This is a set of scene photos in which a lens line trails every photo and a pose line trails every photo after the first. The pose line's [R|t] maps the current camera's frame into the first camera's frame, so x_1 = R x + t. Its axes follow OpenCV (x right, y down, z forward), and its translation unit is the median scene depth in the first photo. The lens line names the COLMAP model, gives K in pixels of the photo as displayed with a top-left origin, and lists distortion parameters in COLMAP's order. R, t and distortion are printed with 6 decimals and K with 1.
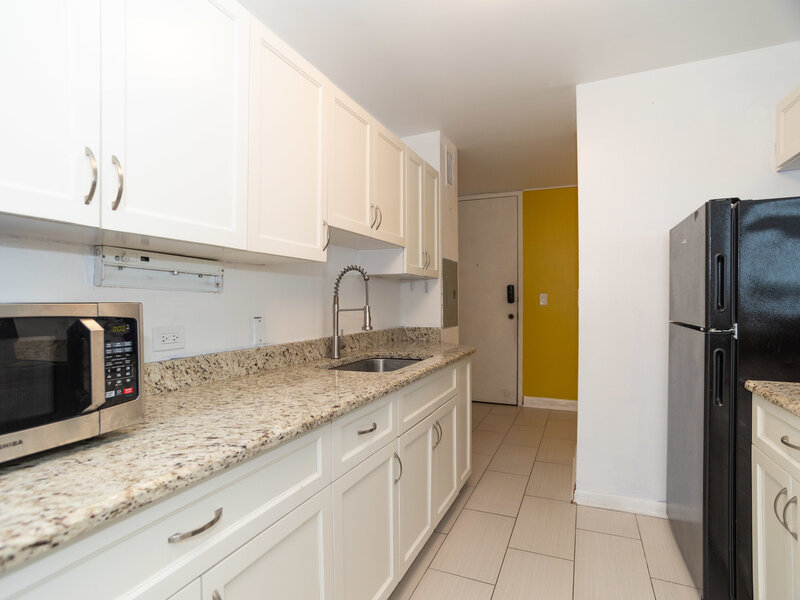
lens RADIAL K [[426.6, 0, 399.0], [0, 426.6, 305.5], [0, 0, 1]] dist [-0.036155, 0.015074]
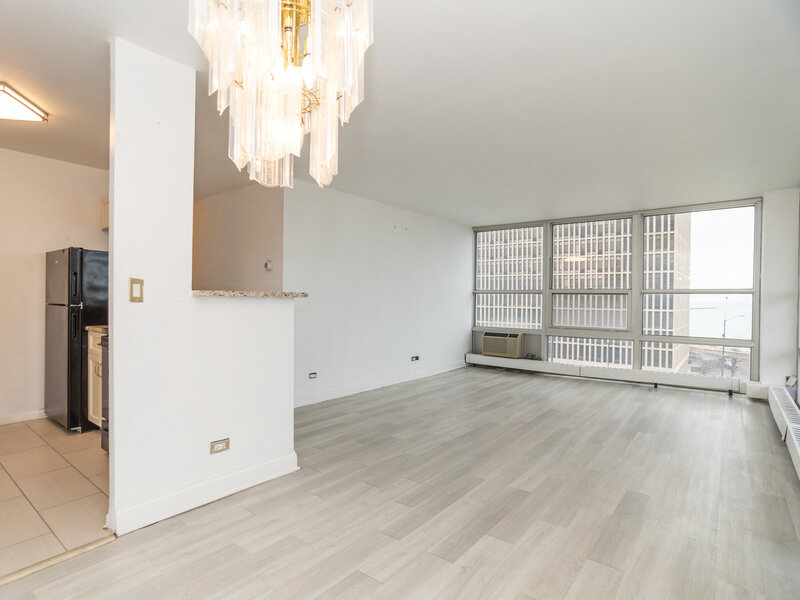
lens RADIAL K [[426.6, 0, 401.8], [0, 426.6, 299.5], [0, 0, 1]] dist [-0.036155, 0.015074]
pose [[0.252395, -0.000277, 0.967624, -0.975056], [-0.000468, 1.000000, 0.000409, 0.023272], [-0.967624, -0.000556, 0.252395, -1.273325]]
